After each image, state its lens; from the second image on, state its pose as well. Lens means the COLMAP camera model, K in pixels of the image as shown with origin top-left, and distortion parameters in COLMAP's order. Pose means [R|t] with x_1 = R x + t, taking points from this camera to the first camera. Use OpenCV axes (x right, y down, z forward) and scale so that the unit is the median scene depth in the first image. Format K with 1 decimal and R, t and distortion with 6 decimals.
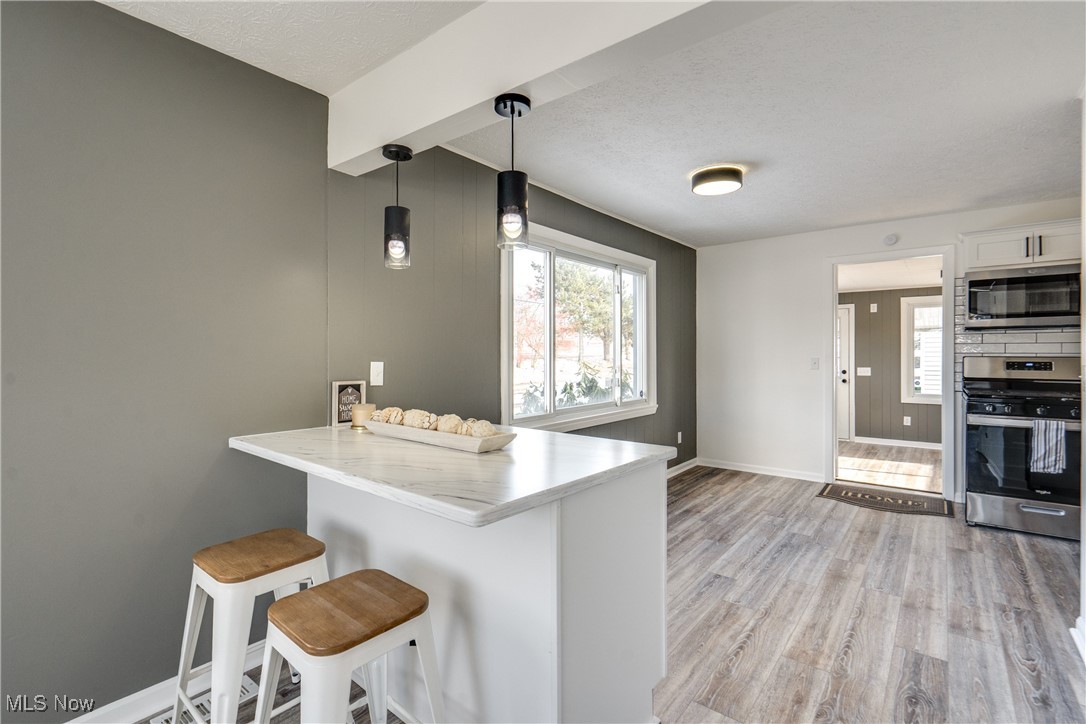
lens RADIAL K [[499.8, 0, 543.1], [0, 499.8, 356.0], [0, 0, 1]] dist [-0.005679, -0.000013]
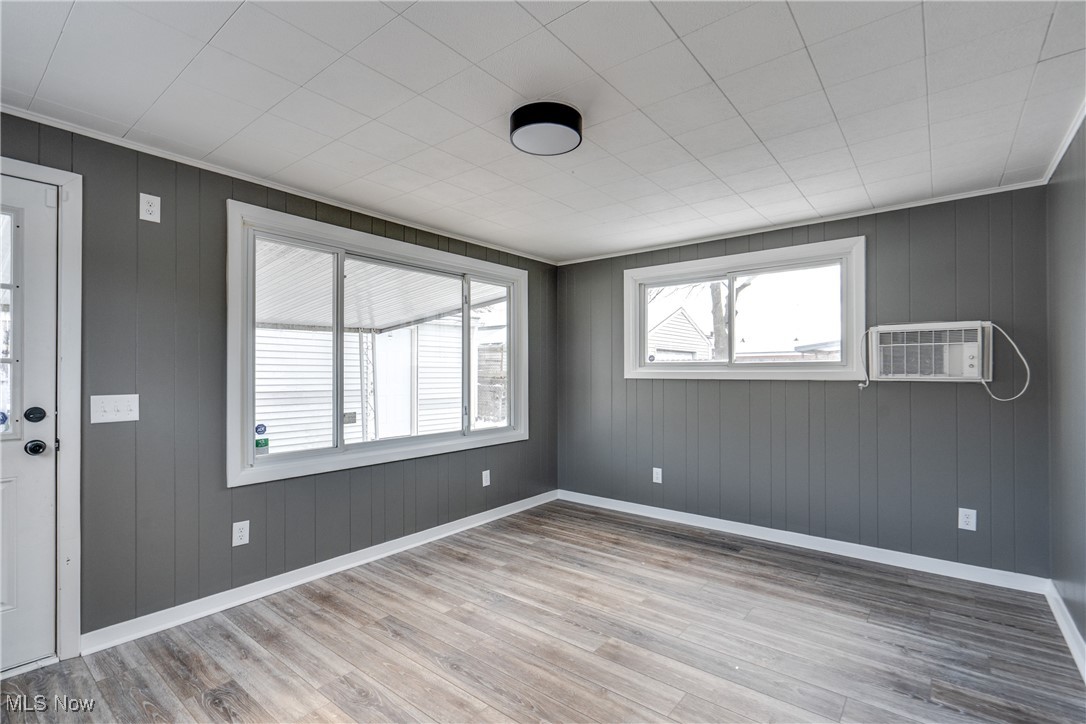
lens RADIAL K [[499.8, 0, 547.2], [0, 499.8, 374.1], [0, 0, 1]] dist [-0.005679, -0.000013]
pose [[-0.005701, 0.004240, 0.999975, 0.821760], [0.001714, 0.999990, -0.004230, 0.029325], [-0.999982, 0.001690, -0.005708, 1.791451]]
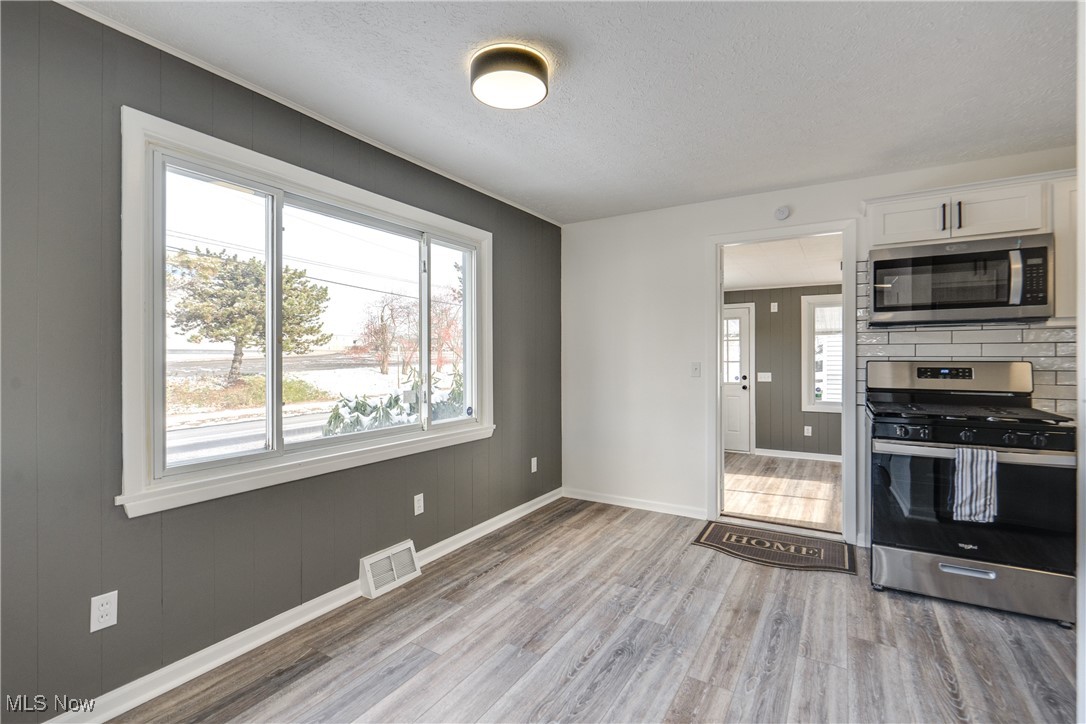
lens RADIAL K [[499.8, 0, 546.2], [0, 499.8, 359.7], [0, 0, 1]] dist [-0.005679, -0.000013]
pose [[0.990434, -0.000257, 0.137984, 0.303554], [0.000382, 1.000000, -0.000879, 0.000330], [-0.137984, 0.000924, 0.990434, 0.375154]]
